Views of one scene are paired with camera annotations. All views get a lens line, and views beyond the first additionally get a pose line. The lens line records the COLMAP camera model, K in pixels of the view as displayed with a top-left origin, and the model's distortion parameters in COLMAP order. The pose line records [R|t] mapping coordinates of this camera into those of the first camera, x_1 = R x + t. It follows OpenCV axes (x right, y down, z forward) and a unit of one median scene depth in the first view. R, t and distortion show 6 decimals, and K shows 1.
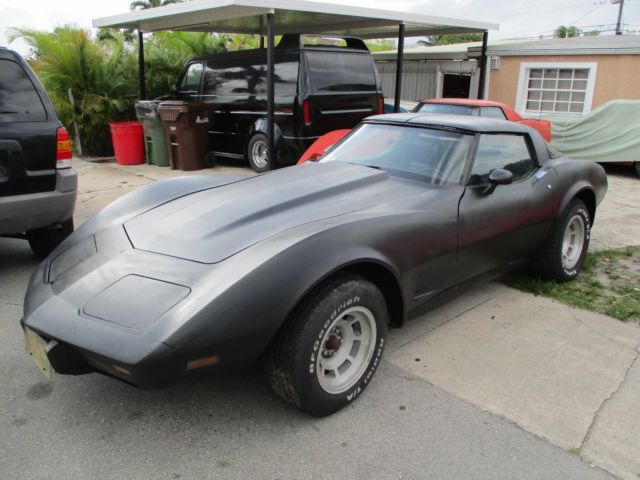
lens RADIAL K [[539.0, 0, 325.1], [0, 539.0, 237.1], [0, 0, 1]] dist [-0.042357, 0.022058]
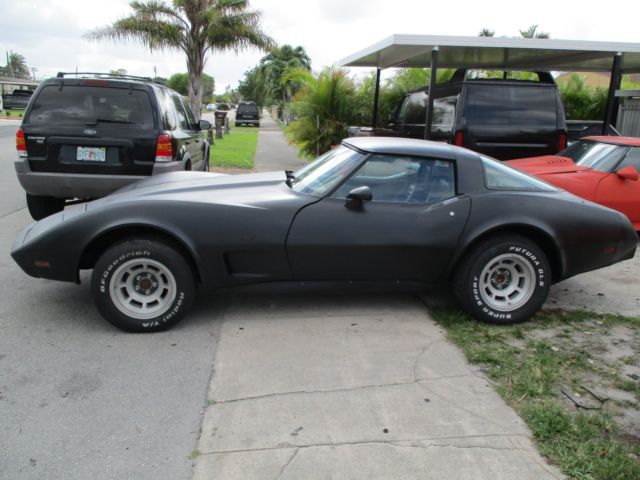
lens RADIAL K [[539.0, 0, 337.1], [0, 539.0, 243.7], [0, 0, 1]] dist [-0.042357, 0.022058]
pose [[0.805335, 0.158758, -0.571166, 0.448365], [-0.188079, 0.982123, 0.007796, -0.005350], [0.562193, 0.101146, 0.820797, 0.041443]]
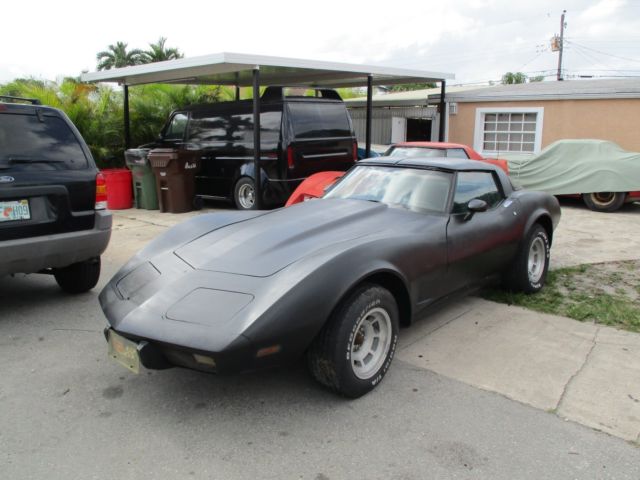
lens RADIAL K [[539.0, 0, 323.7], [0, 539.0, 239.6], [0, 0, 1]] dist [-0.042357, 0.022058]
pose [[0.997050, -0.030720, 0.070335, -0.054526], [0.035789, 0.996764, -0.071979, 0.019906], [-0.067896, 0.074284, 0.994923, -0.094513]]
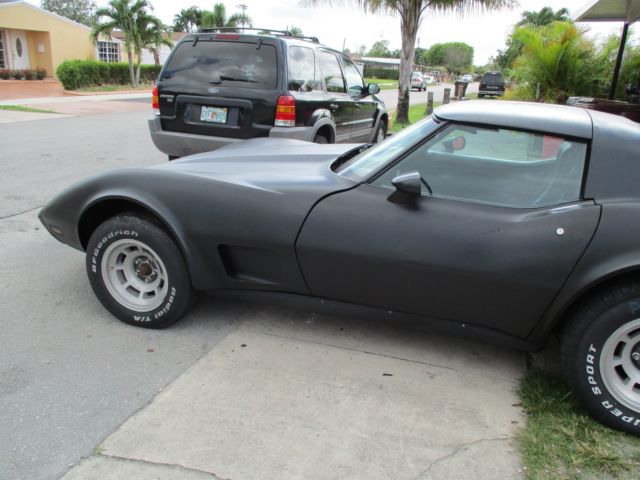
lens RADIAL K [[539.0, 0, 329.0], [0, 539.0, 240.0], [0, 0, 1]] dist [-0.042357, 0.022058]
pose [[0.443926, 0.270431, -0.854282, 0.435669], [-0.275218, 0.948439, 0.157221, -0.059440], [0.852751, 0.165319, 0.495464, 0.278145]]
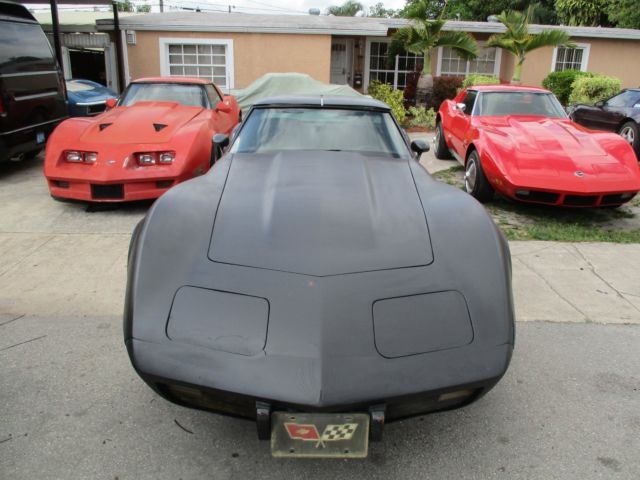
lens RADIAL K [[539.0, 0, 322.7], [0, 539.0, 242.1], [0, 0, 1]] dist [-0.042357, 0.022058]
pose [[0.677452, -0.233771, 0.697431, -0.339878], [0.194609, 0.971330, 0.136545, -0.052741], [-0.709356, 0.043223, 0.703524, 0.157205]]
